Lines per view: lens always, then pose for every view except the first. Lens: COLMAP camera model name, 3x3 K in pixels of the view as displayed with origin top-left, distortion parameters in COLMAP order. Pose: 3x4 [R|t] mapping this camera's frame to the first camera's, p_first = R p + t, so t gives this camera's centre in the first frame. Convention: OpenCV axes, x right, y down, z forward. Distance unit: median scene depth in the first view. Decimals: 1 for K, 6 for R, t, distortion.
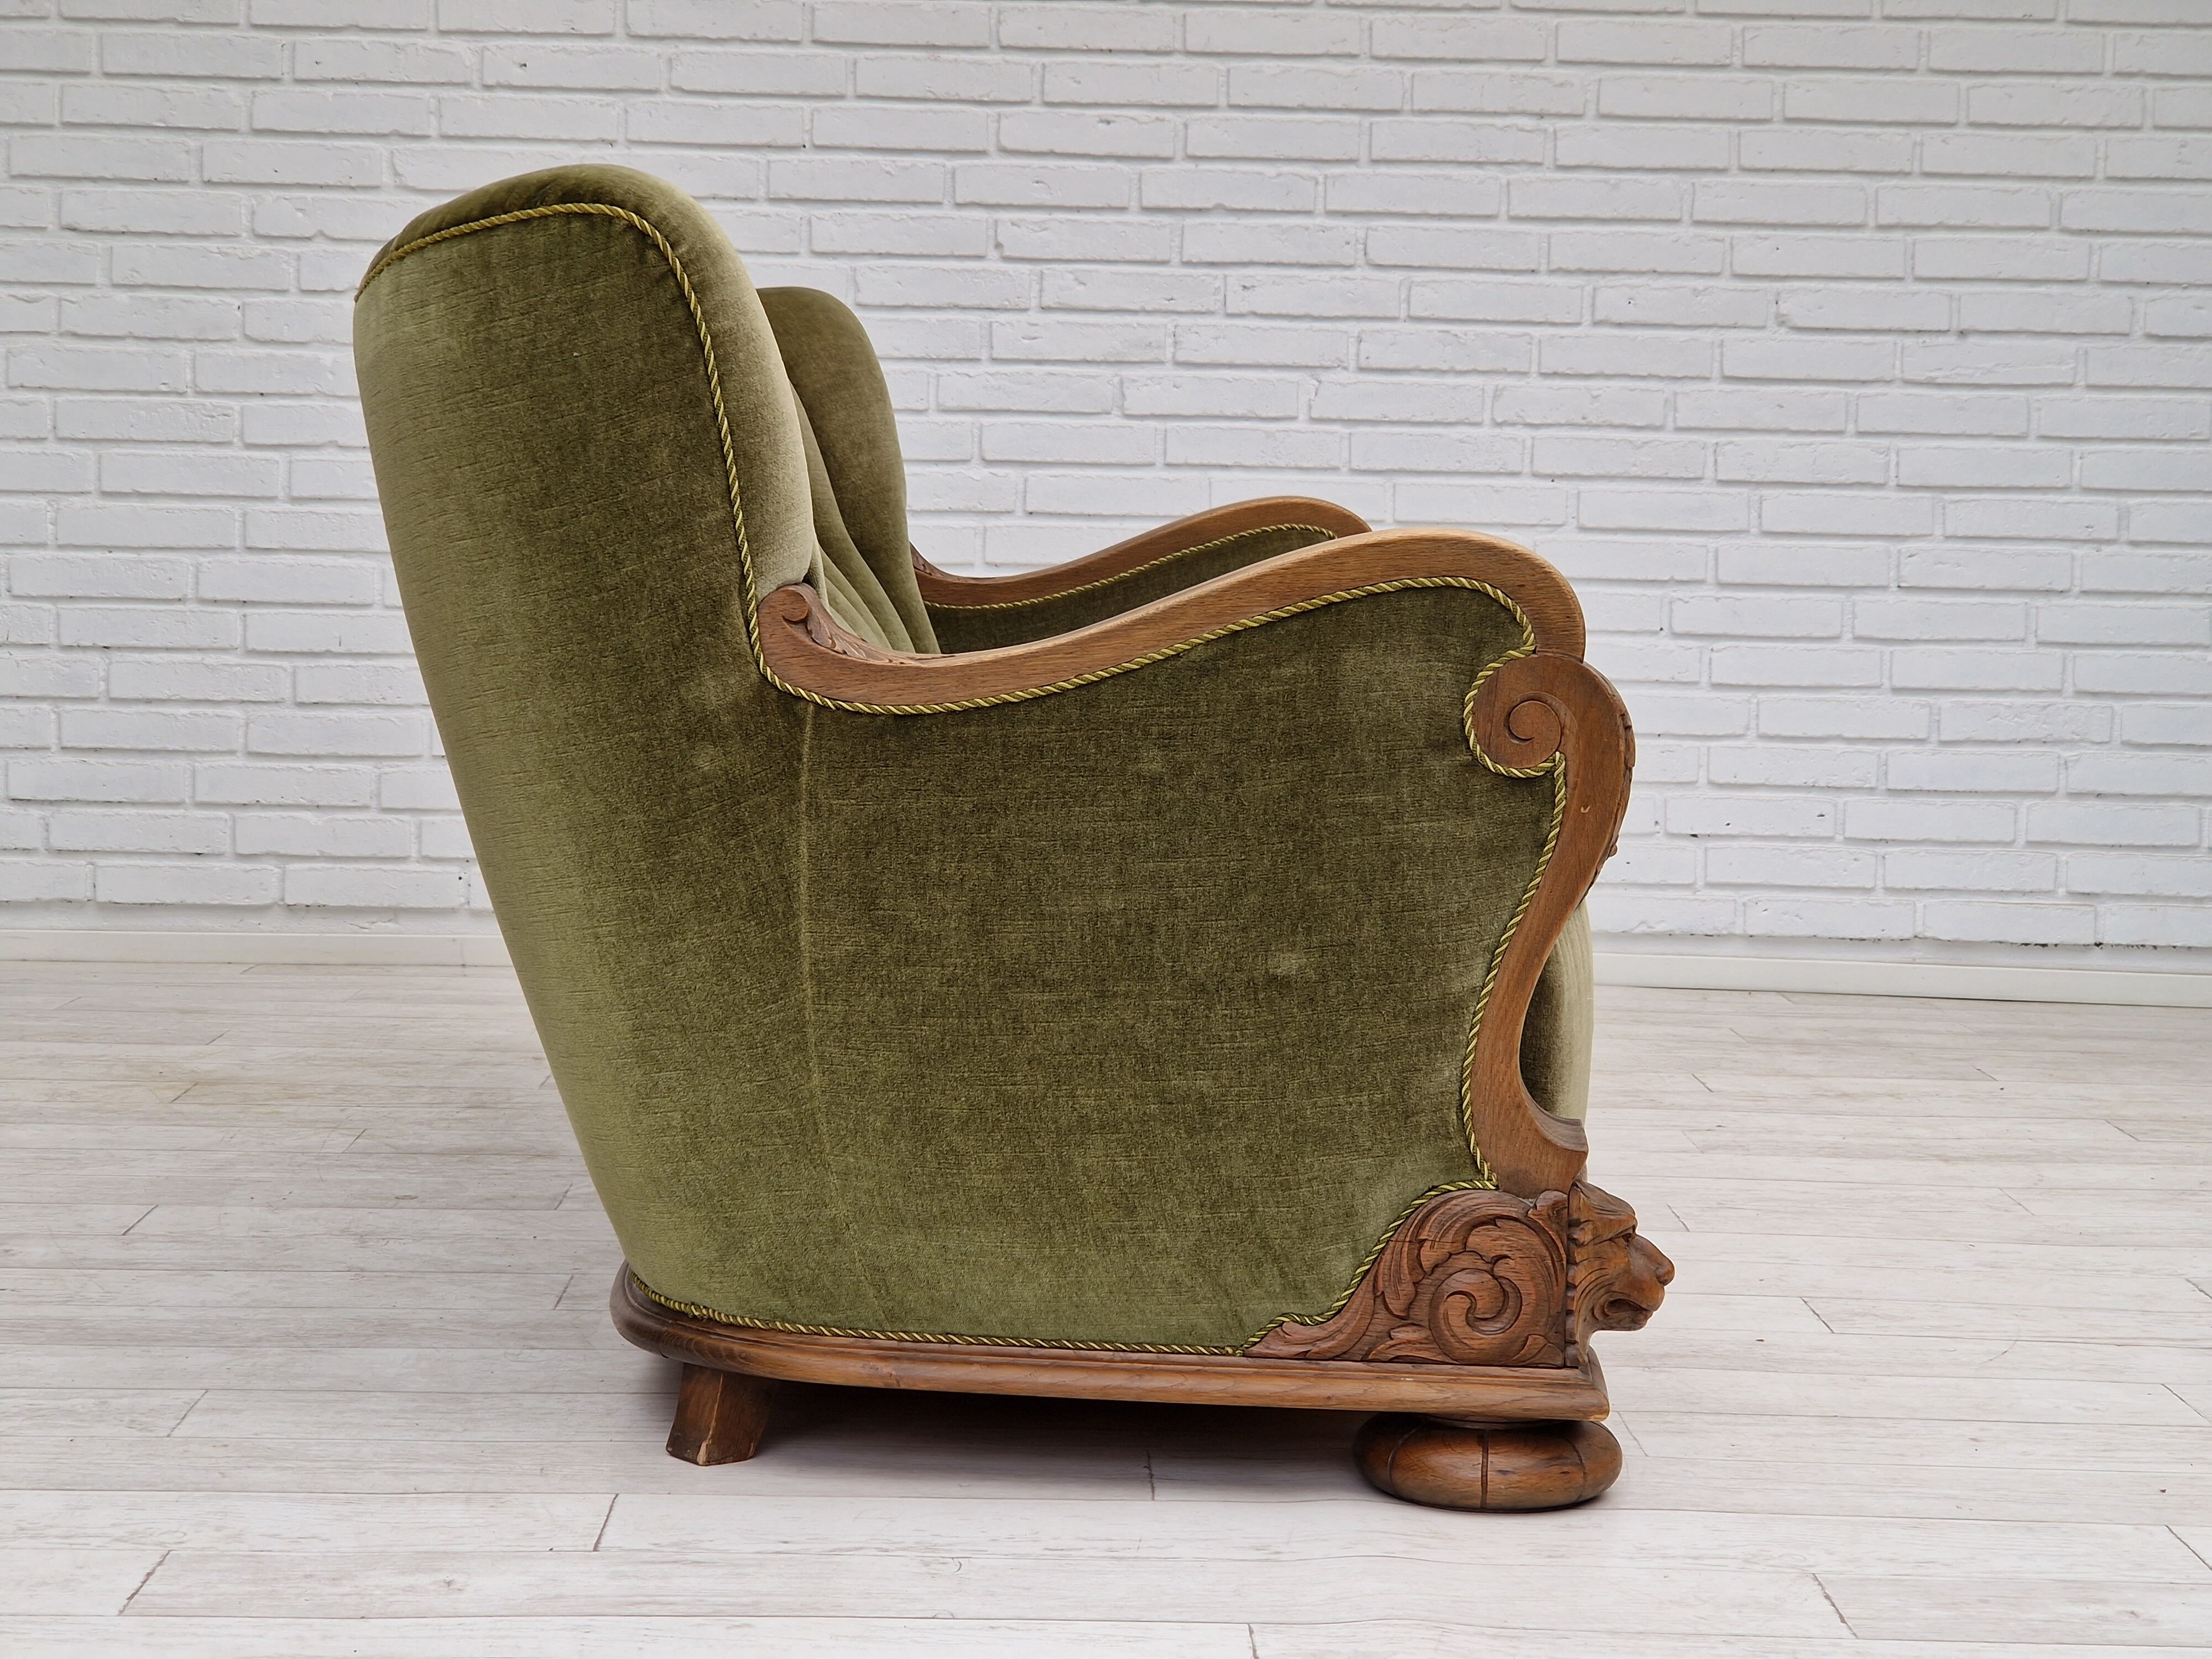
lens RADIAL K [[4263.7, 0, 1152.4], [0, 4263.7, 845.9], [0, 0, 1]] dist [0.099098, 0.000000]
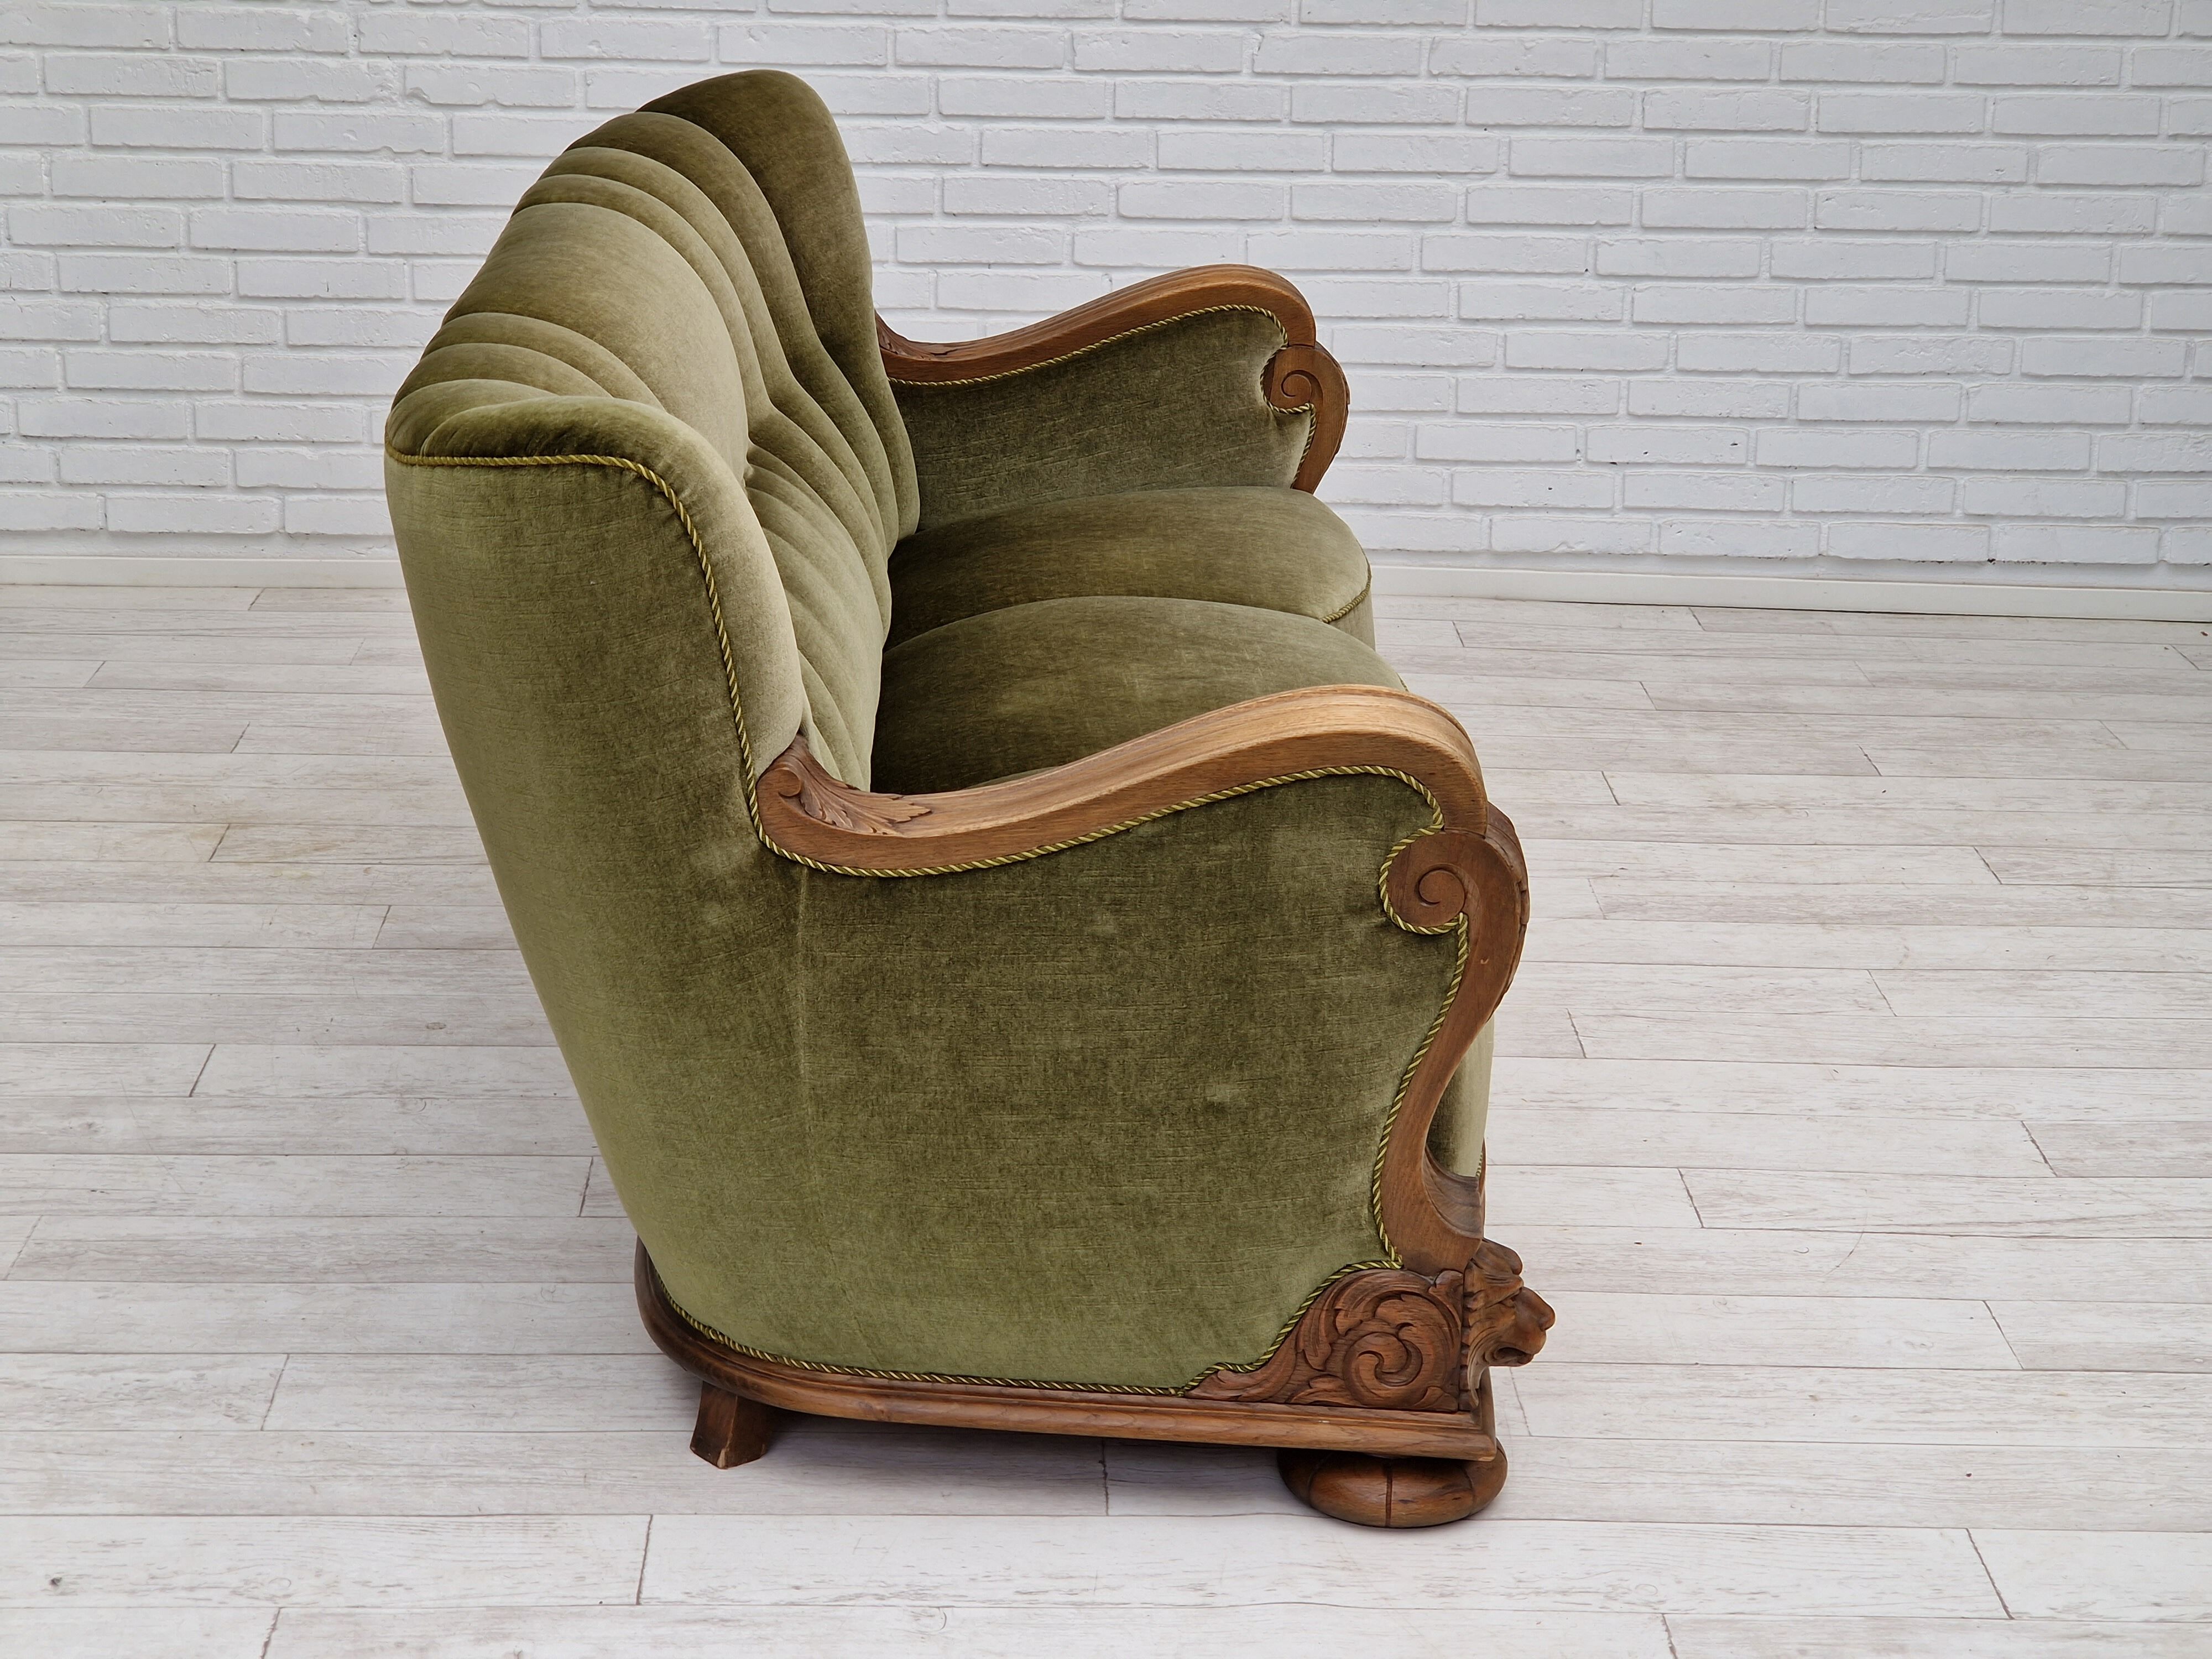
lens RADIAL K [[4263.7, 0, 1114.4], [0, 4263.7, 814.7], [0, 0, 1]] dist [0.099098, 0.000000]
pose [[0.999993, -0.001903, 0.003238, -0.000635], [0.001187, 0.978074, 0.208255, -0.140565], [-0.003563, -0.208250, 0.978069, -0.054972]]
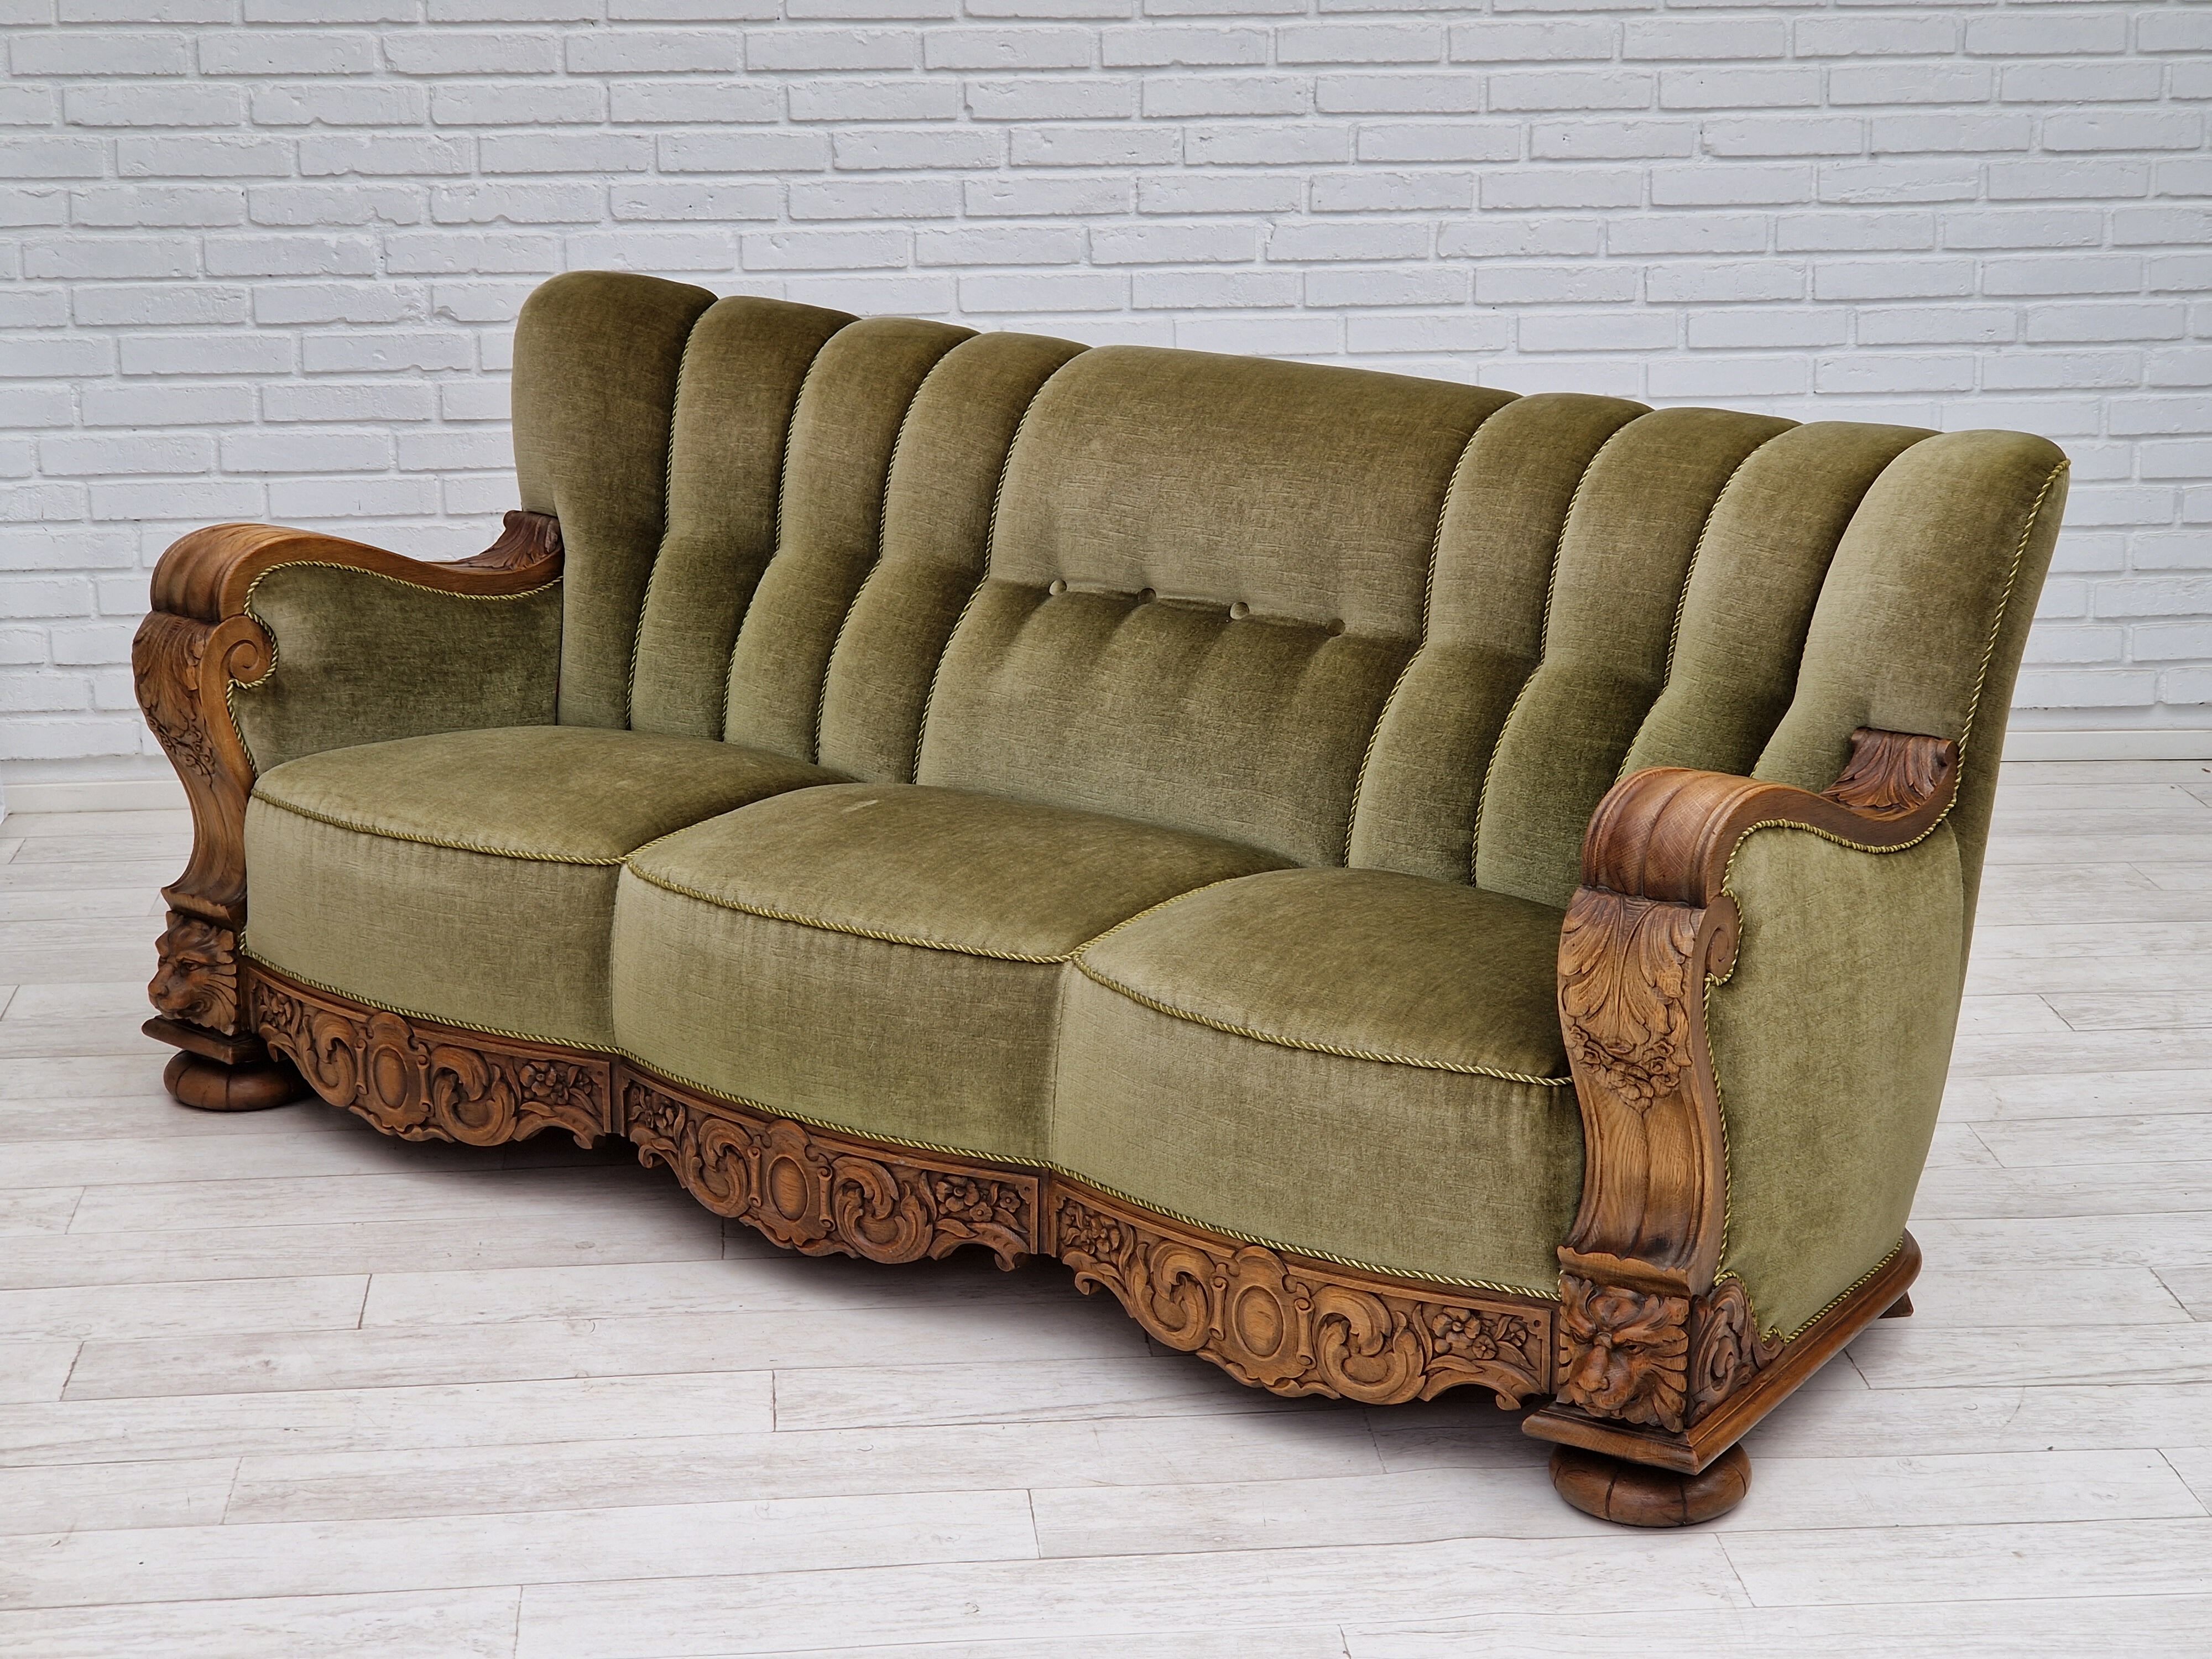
lens RADIAL K [[4263.7, 0, 1141.5], [0, 4263.7, 823.5], [0, 0, 1]] dist [0.099098, 0.000000]
pose [[0.997549, -0.043669, 0.054680, -0.058595], [0.033245, 0.983323, 0.178806, -0.154053], [-0.061576, -0.176550, 0.982364, -0.065676]]
